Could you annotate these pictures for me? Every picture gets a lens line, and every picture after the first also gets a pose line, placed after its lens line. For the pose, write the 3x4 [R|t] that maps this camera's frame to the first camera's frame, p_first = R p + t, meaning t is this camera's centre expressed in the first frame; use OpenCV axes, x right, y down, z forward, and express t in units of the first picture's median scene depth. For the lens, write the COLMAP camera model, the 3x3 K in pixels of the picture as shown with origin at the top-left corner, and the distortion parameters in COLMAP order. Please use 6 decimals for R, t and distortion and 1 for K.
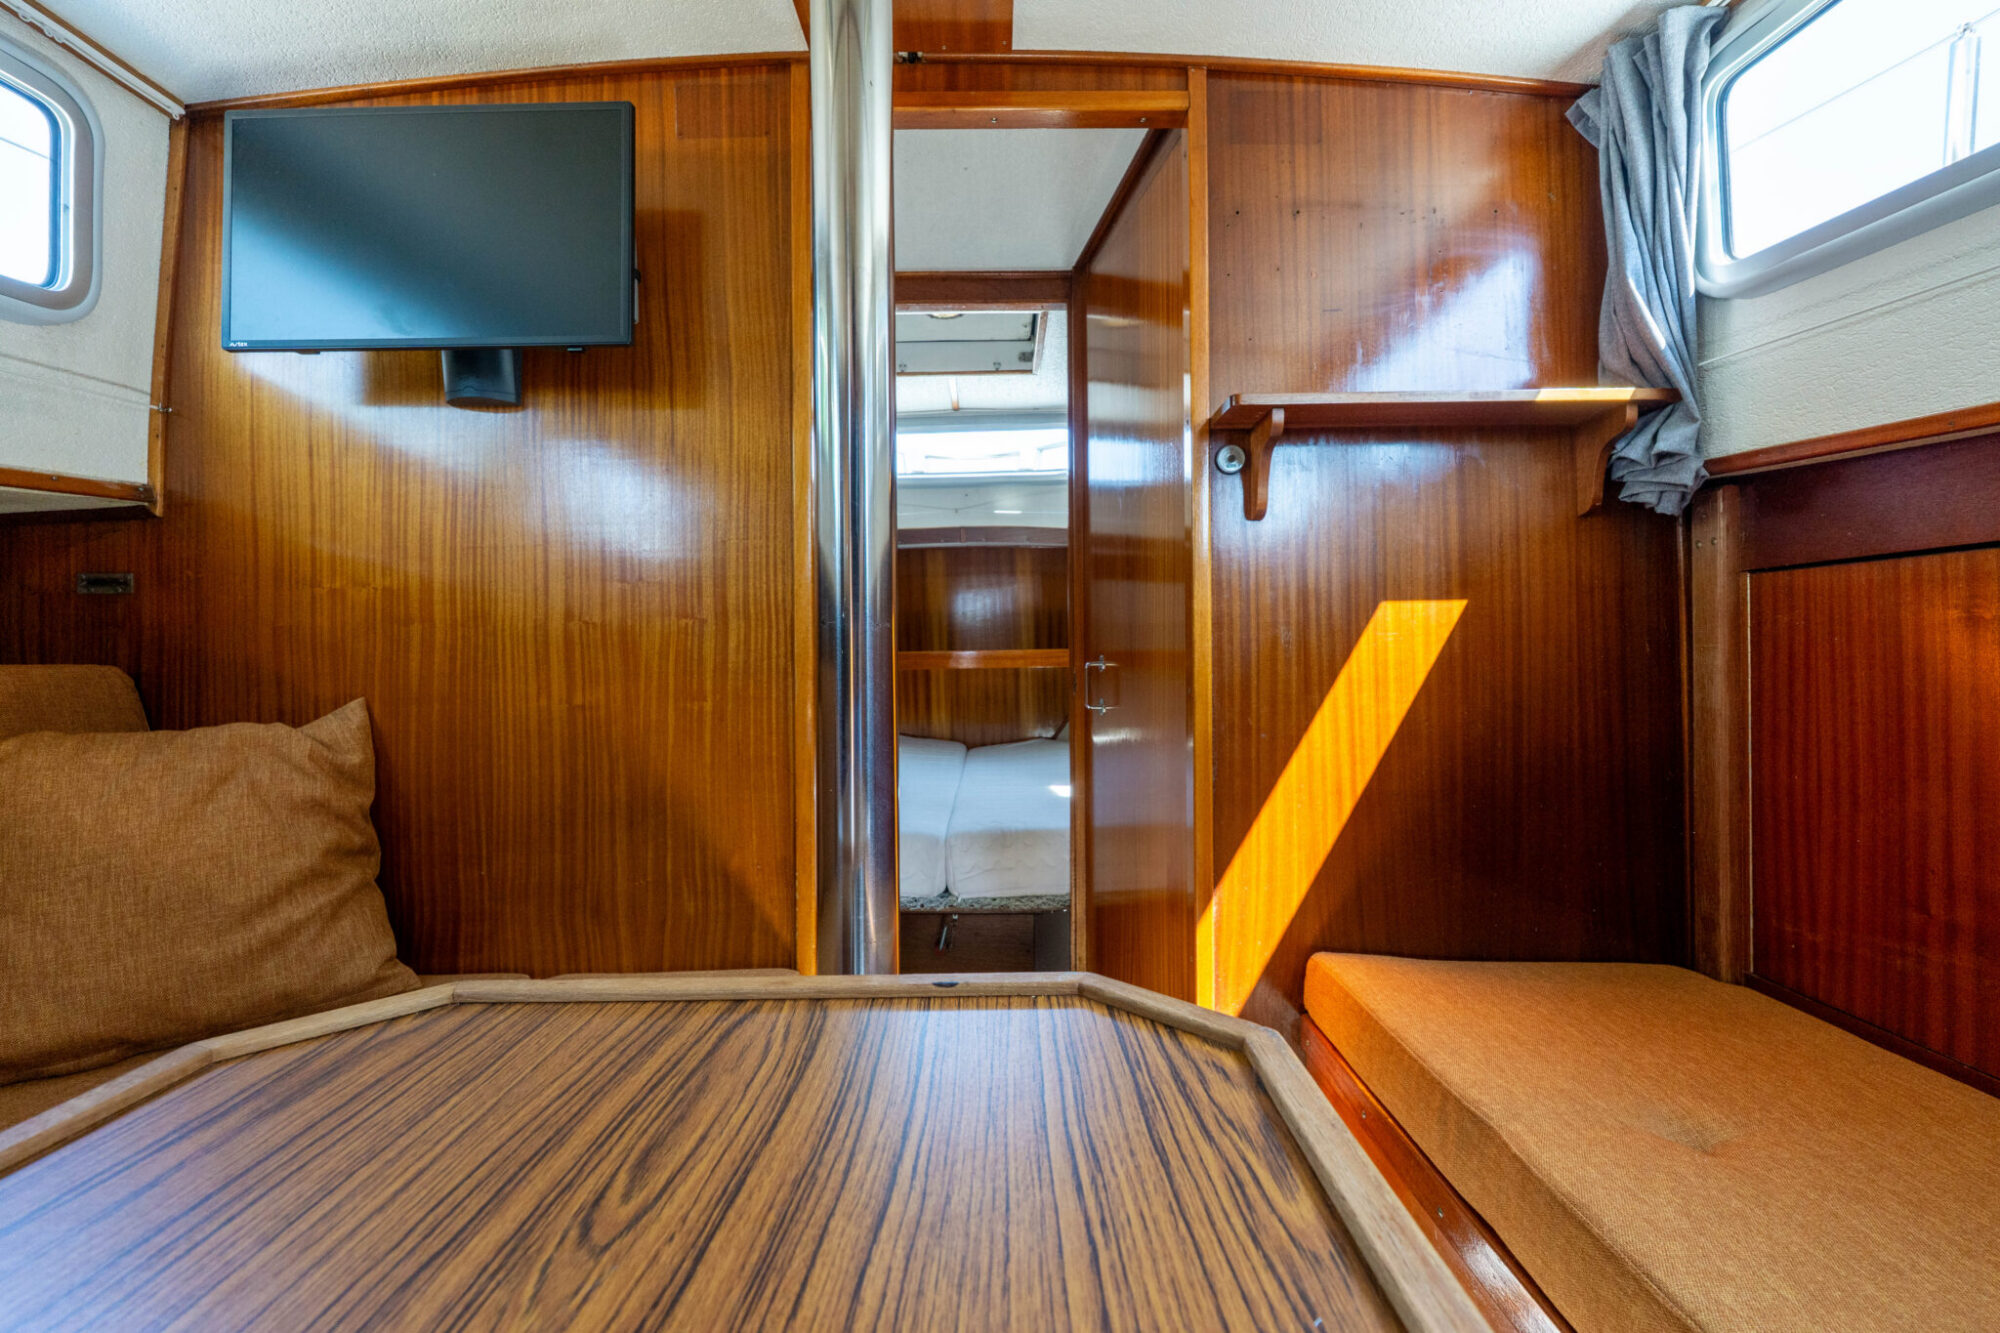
lens RADIAL K [[861.0, 0, 1001.7], [0, 861.0, 655.1], [0, 0, 1]] dist [-0.007647, 0.001635]
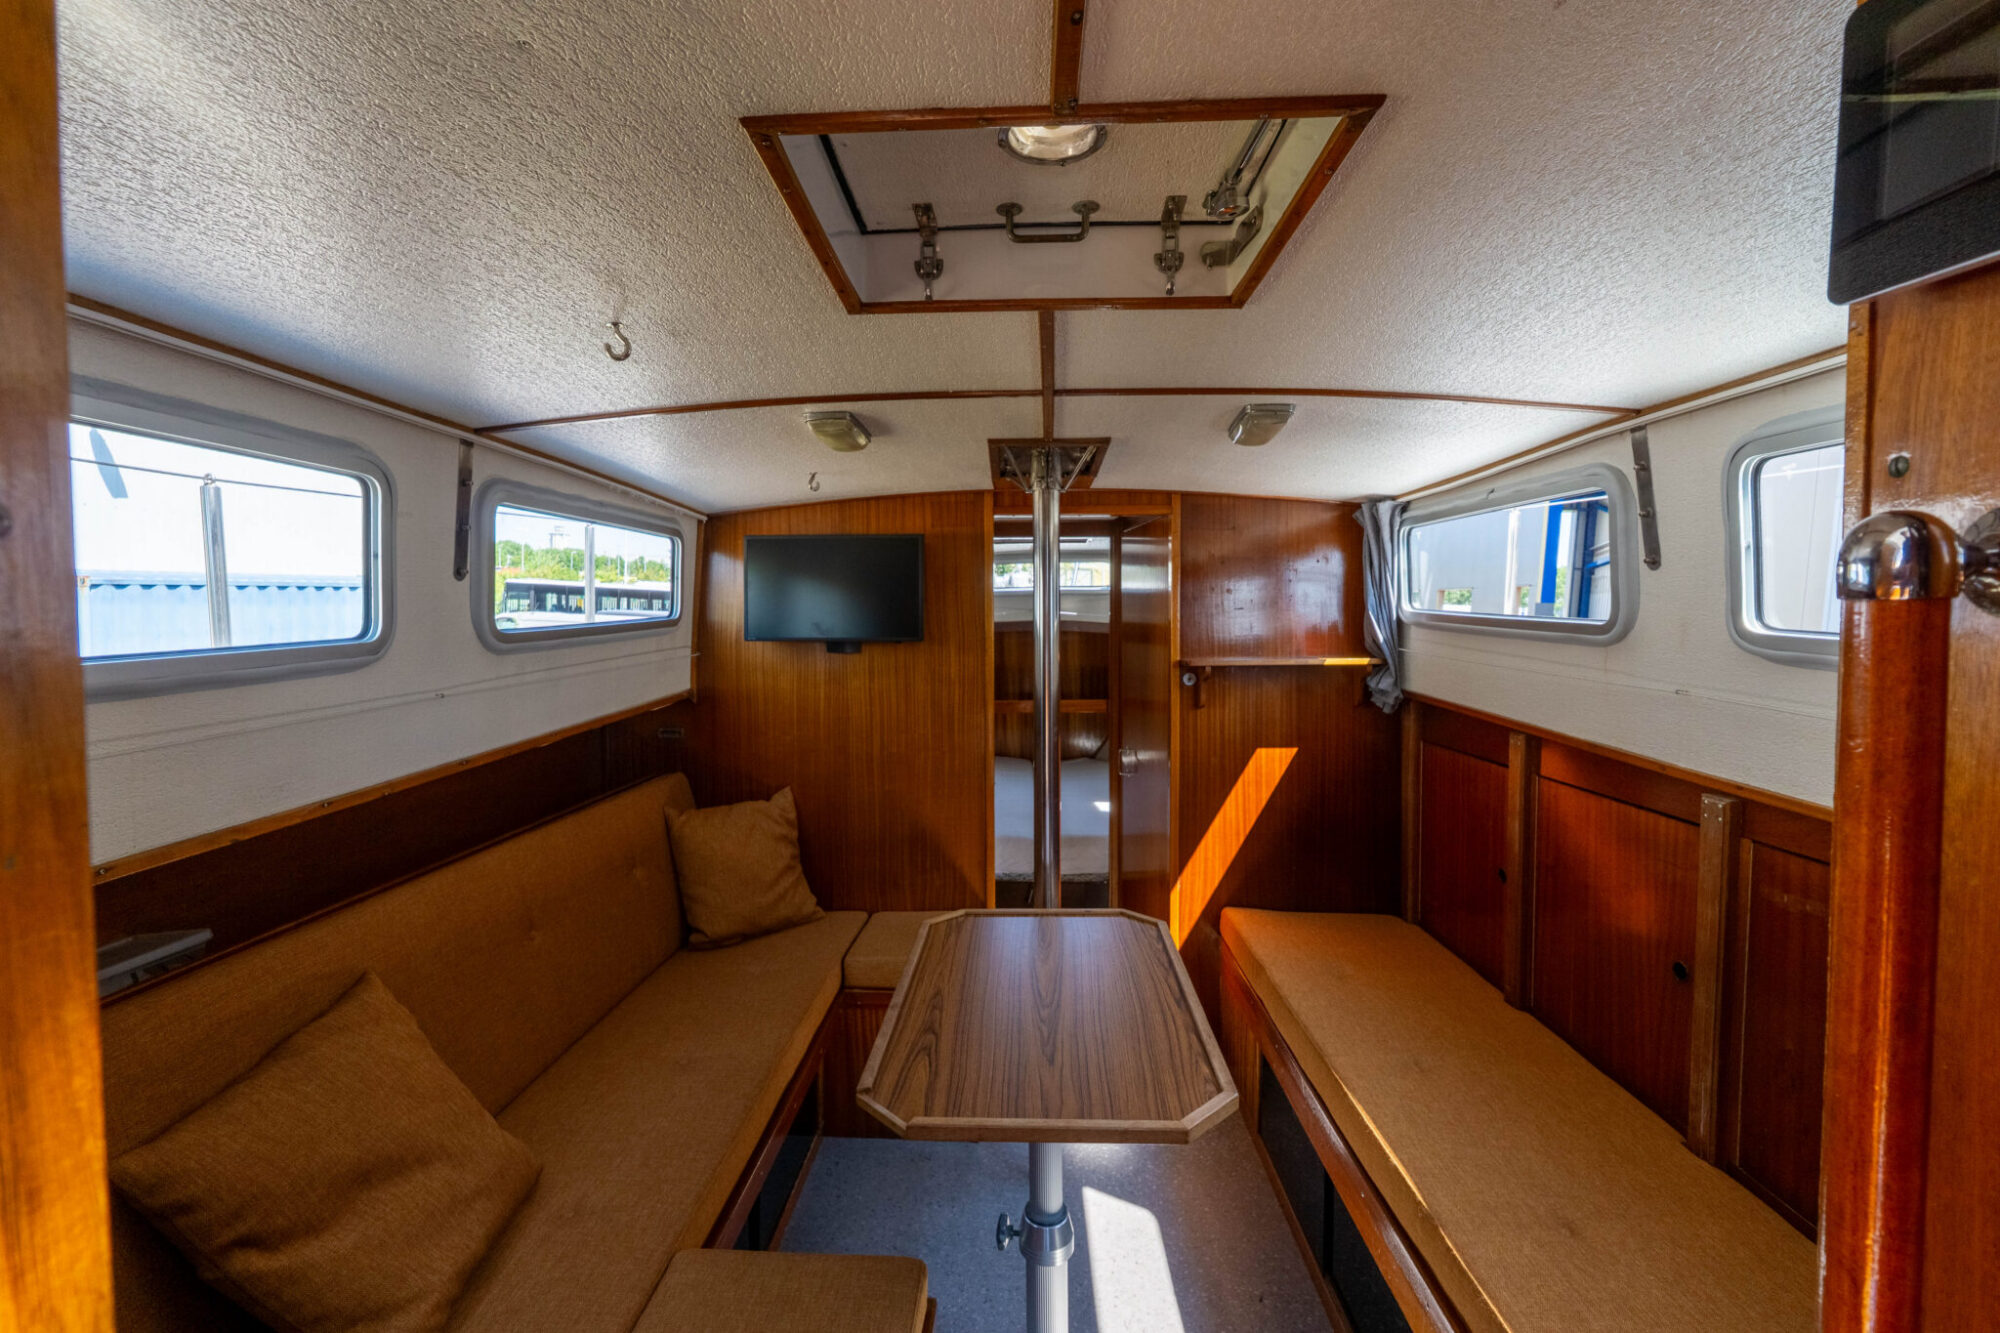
lens RADIAL K [[861.0, 0, 991.3], [0, 861.0, 650.8], [0, 0, 1]] dist [-0.007647, 0.001635]
pose [[0.999114, 0.003502, -0.041949, -0.136132], [-0.001709, 0.999086, 0.042708, -0.389420], [0.042060, -0.042599, 0.998207, -1.154568]]
